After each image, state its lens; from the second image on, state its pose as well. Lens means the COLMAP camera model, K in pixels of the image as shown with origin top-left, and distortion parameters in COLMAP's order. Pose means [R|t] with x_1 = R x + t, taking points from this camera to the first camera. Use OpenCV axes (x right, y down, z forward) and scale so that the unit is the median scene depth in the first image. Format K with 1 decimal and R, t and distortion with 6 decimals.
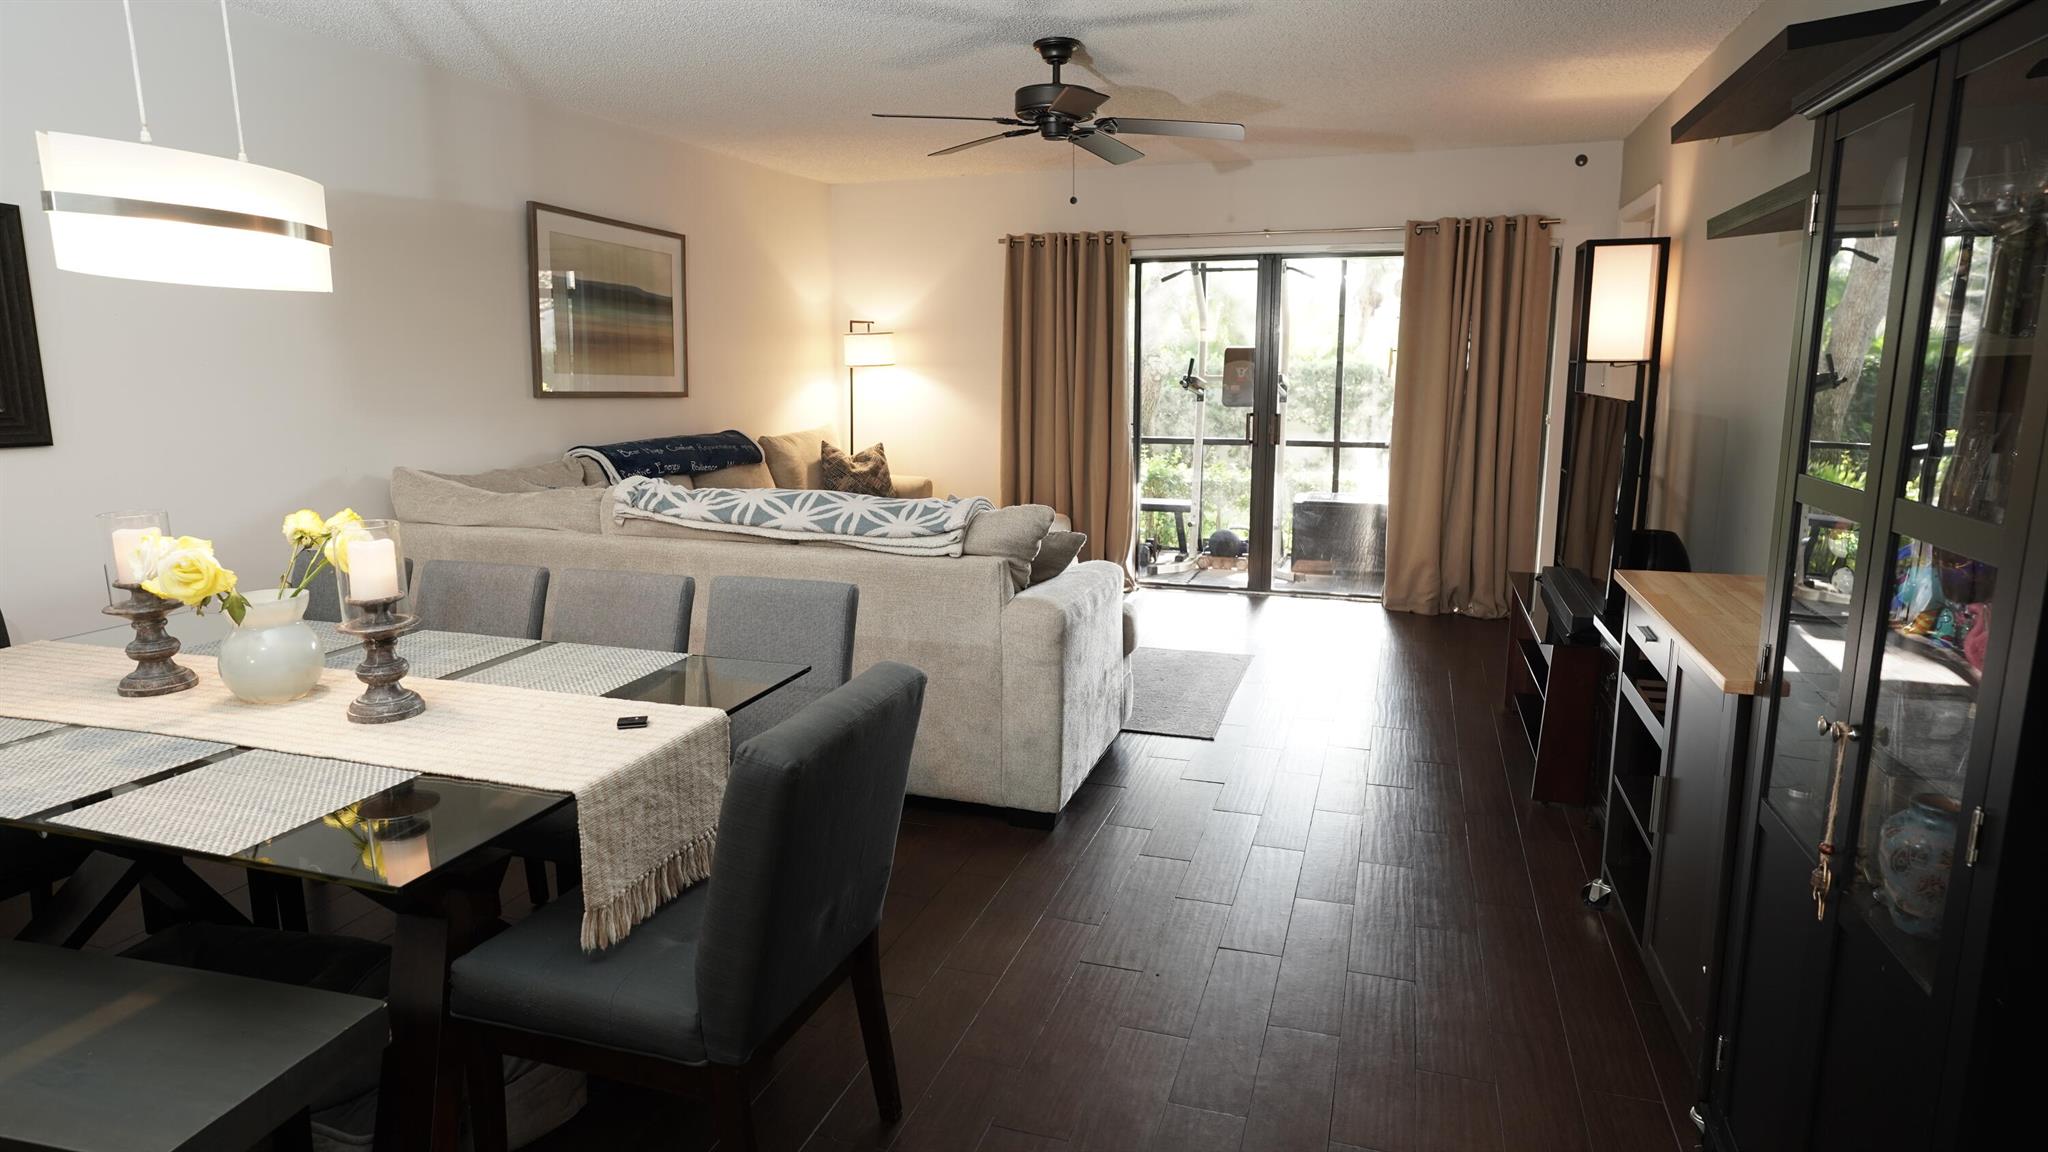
lens RADIAL K [[1122.6, 0, 1024.0], [0, 1122.6, 576.0], [0, 0, 1]] dist [-0.051430, 0.036193]
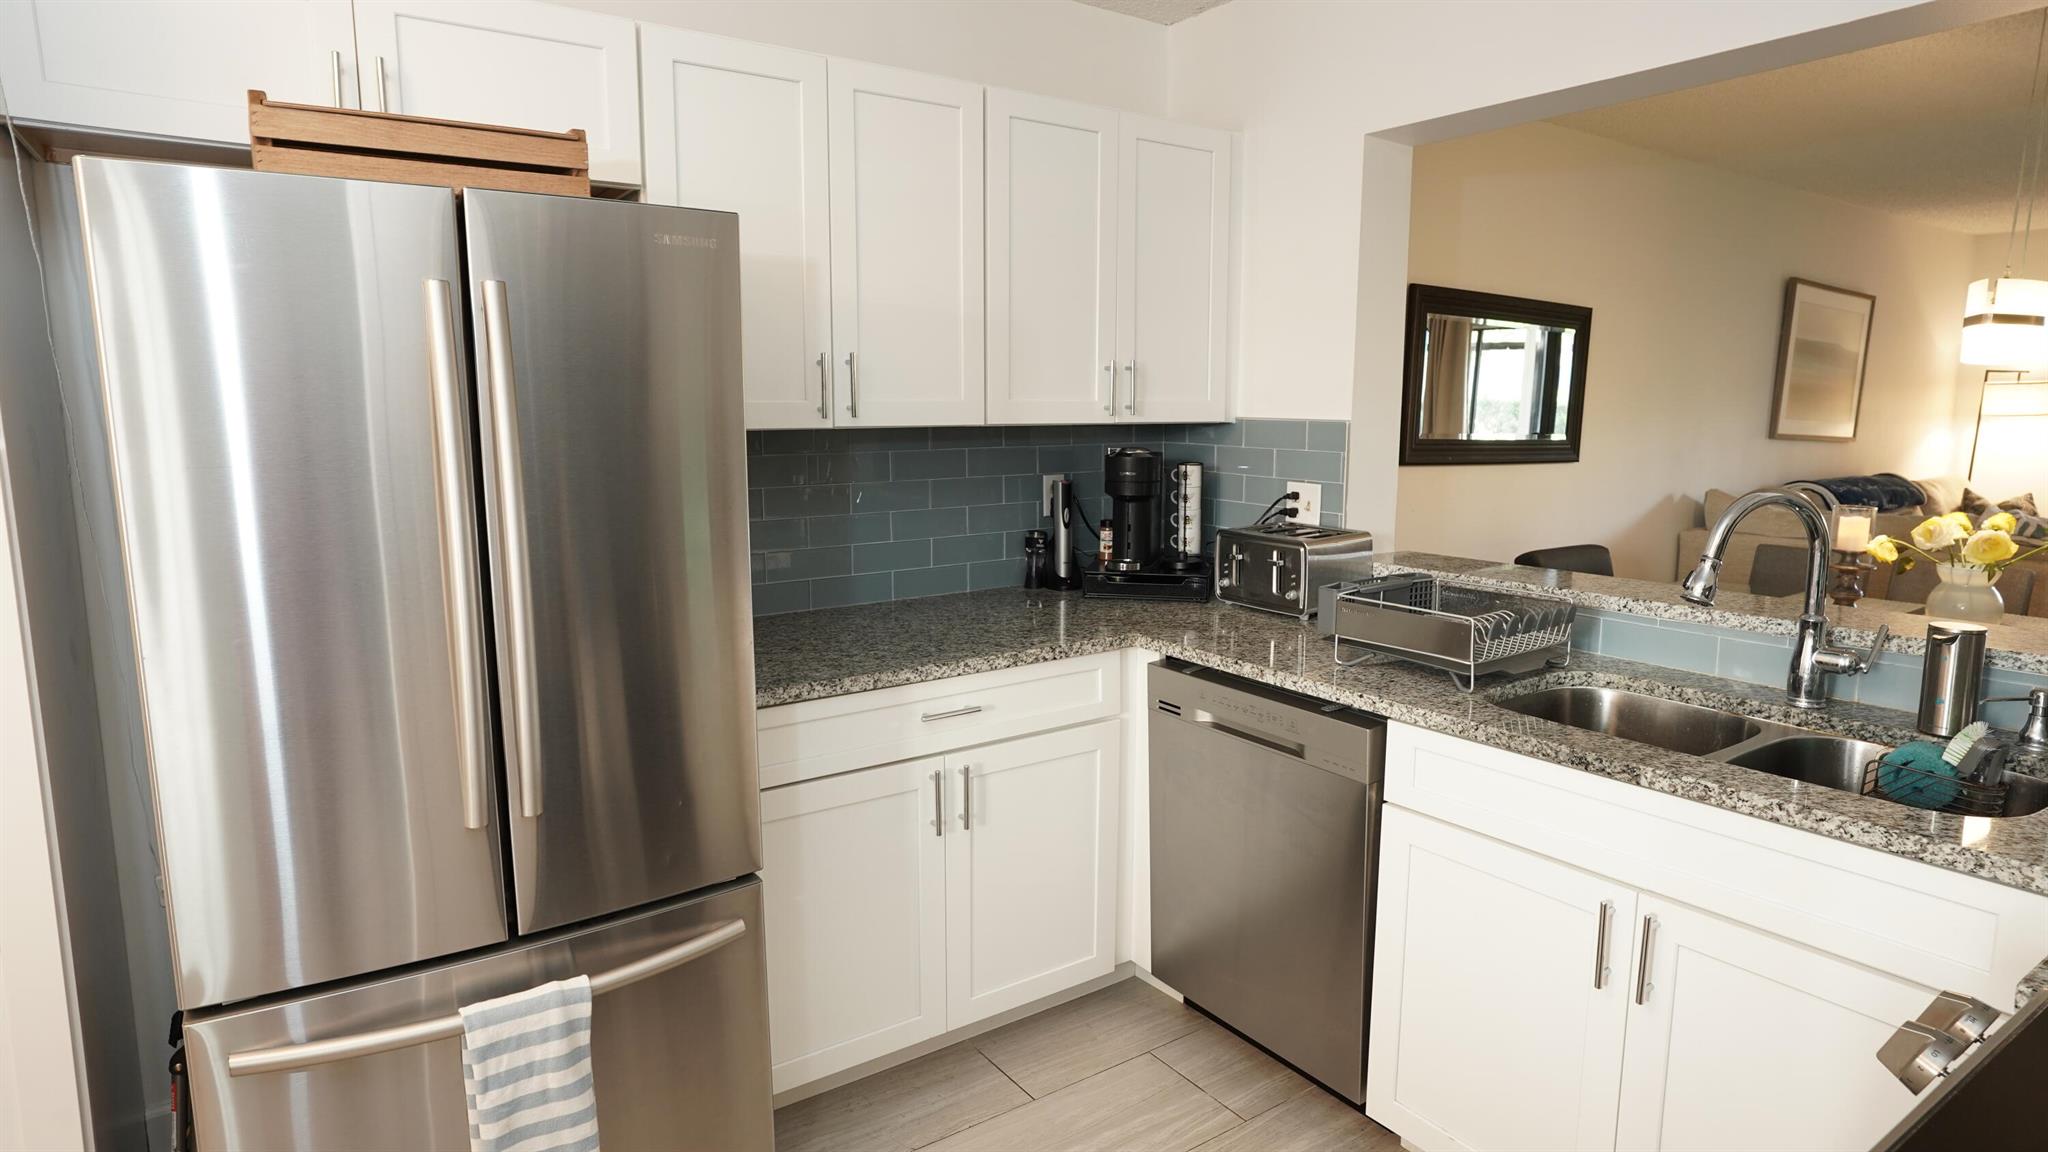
lens RADIAL K [[1122.6, 0, 1024.0], [0, 1122.6, 576.0], [0, 0, 1]] dist [-0.051430, 0.036193]
pose [[0.797873, 0.096224, -0.595096, -0.296204], [-0.117302, 0.993091, 0.003306, 0.065081], [0.591302, 0.067168, 0.803648, -0.358685]]
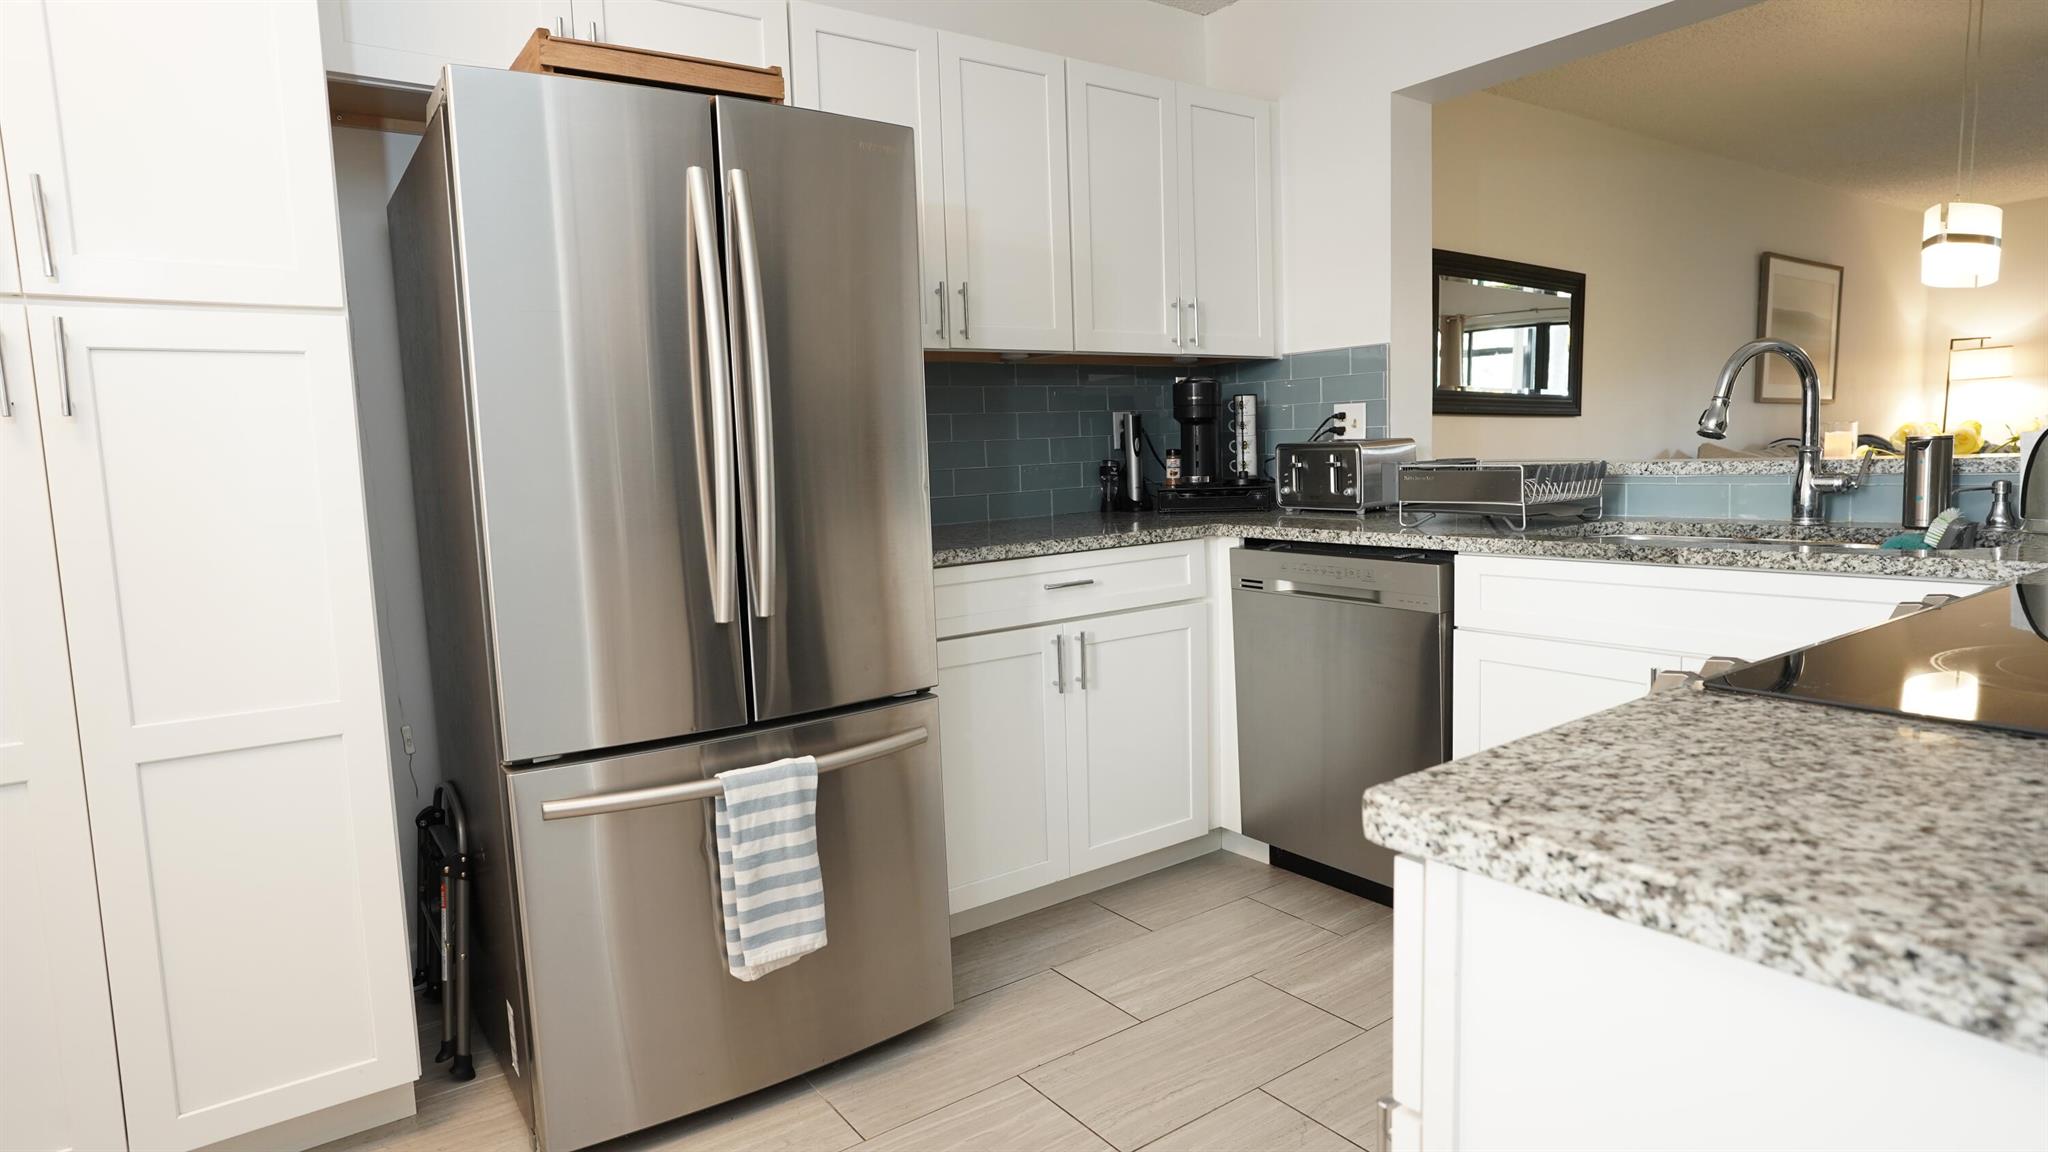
lens RADIAL K [[1122.6, 0, 1024.0], [0, 1122.6, 576.0], [0, 0, 1]] dist [-0.051430, 0.036193]
pose [[0.805172, 0.040910, -0.591628, -0.293976], [-0.079286, 0.996088, -0.039025, 0.132895], [0.587717, 0.078330, 0.805266, -0.428046]]
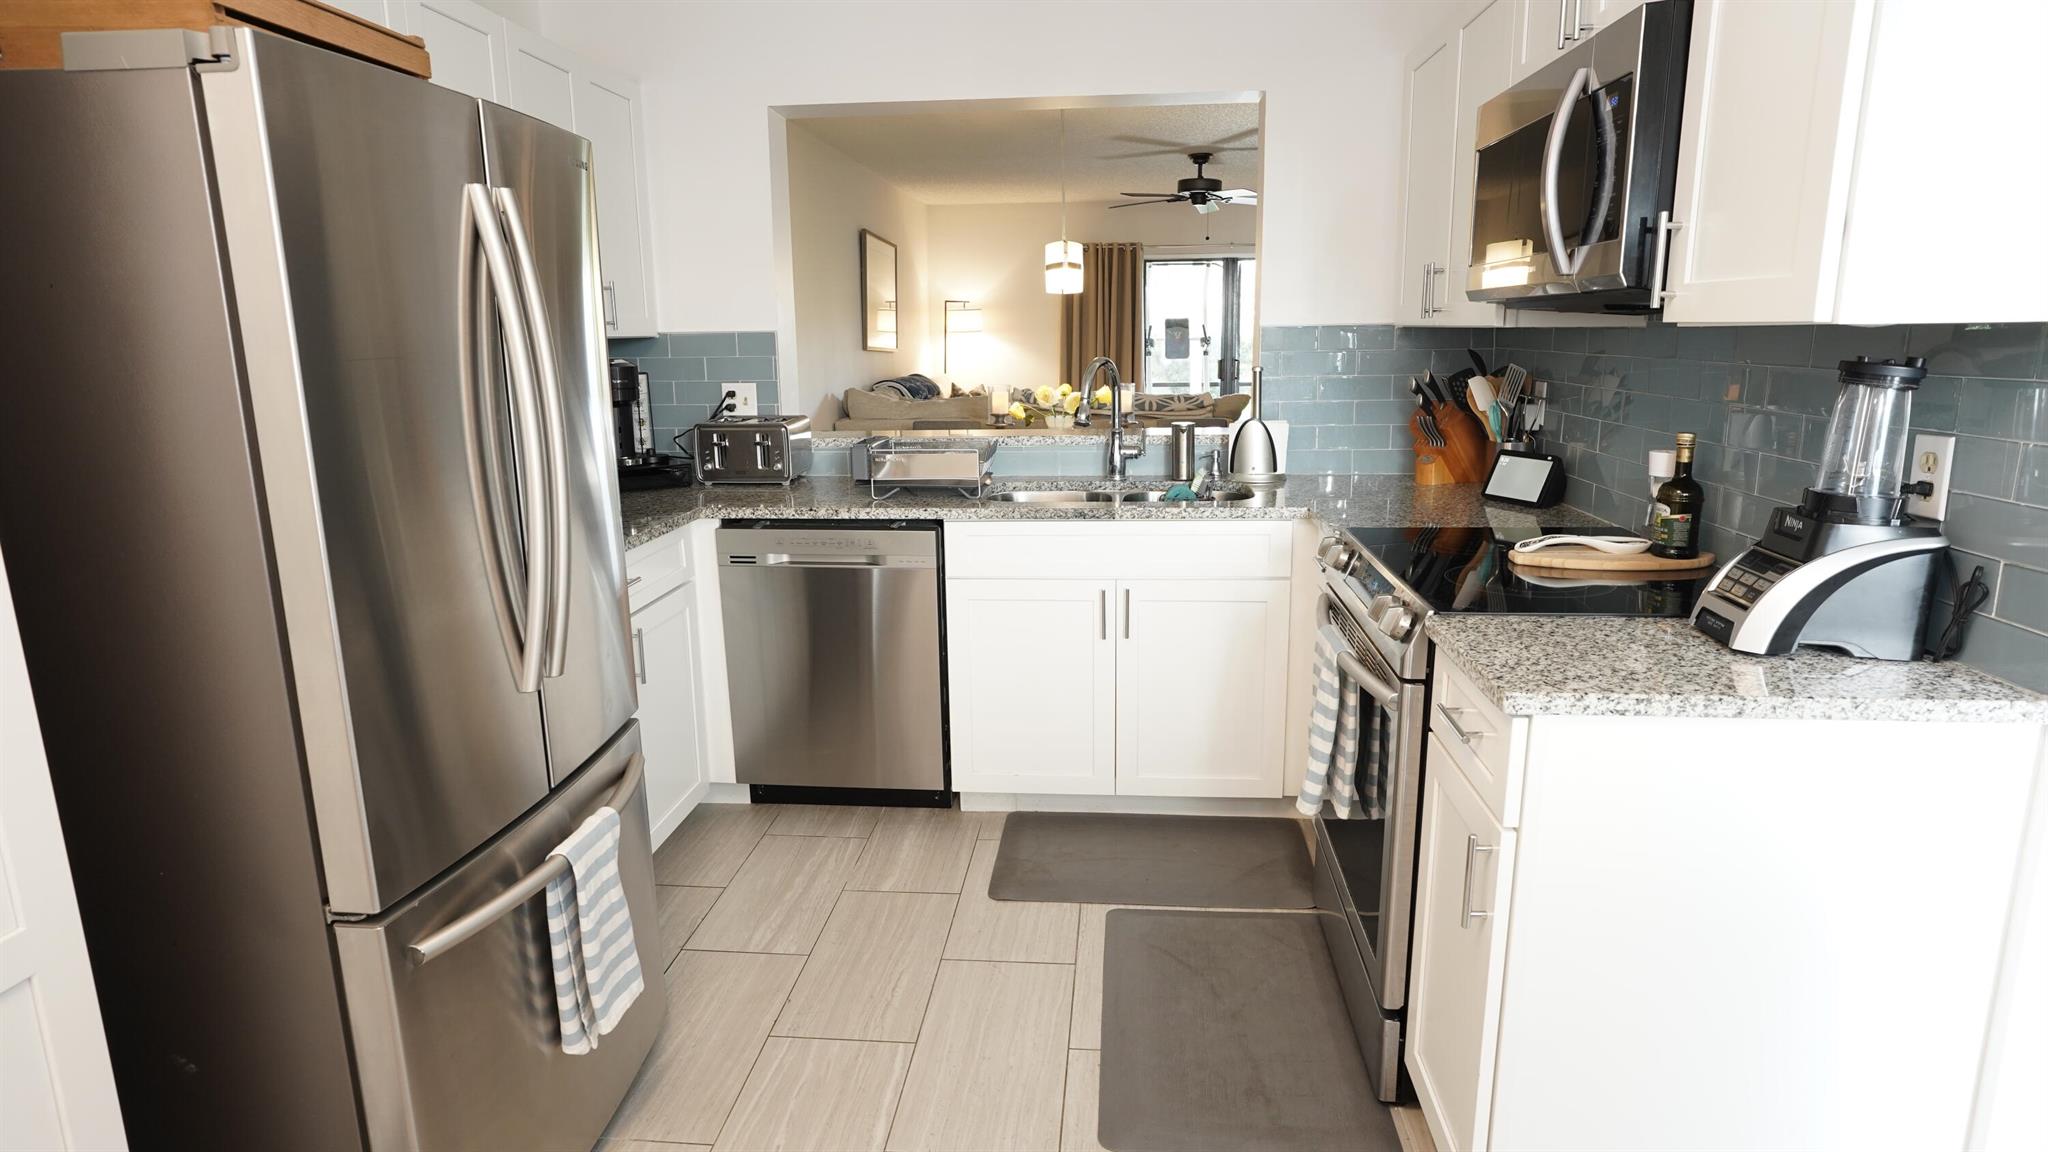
lens RADIAL K [[1122.6, 0, 1024.0], [0, 1122.6, 576.0], [0, 0, 1]] dist [-0.051430, 0.036193]
pose [[0.973957, -0.058195, 0.219135, -0.487945], [0.053059, 0.998163, 0.029255, 0.108860], [-0.220435, -0.016866, 0.975256, -0.531406]]
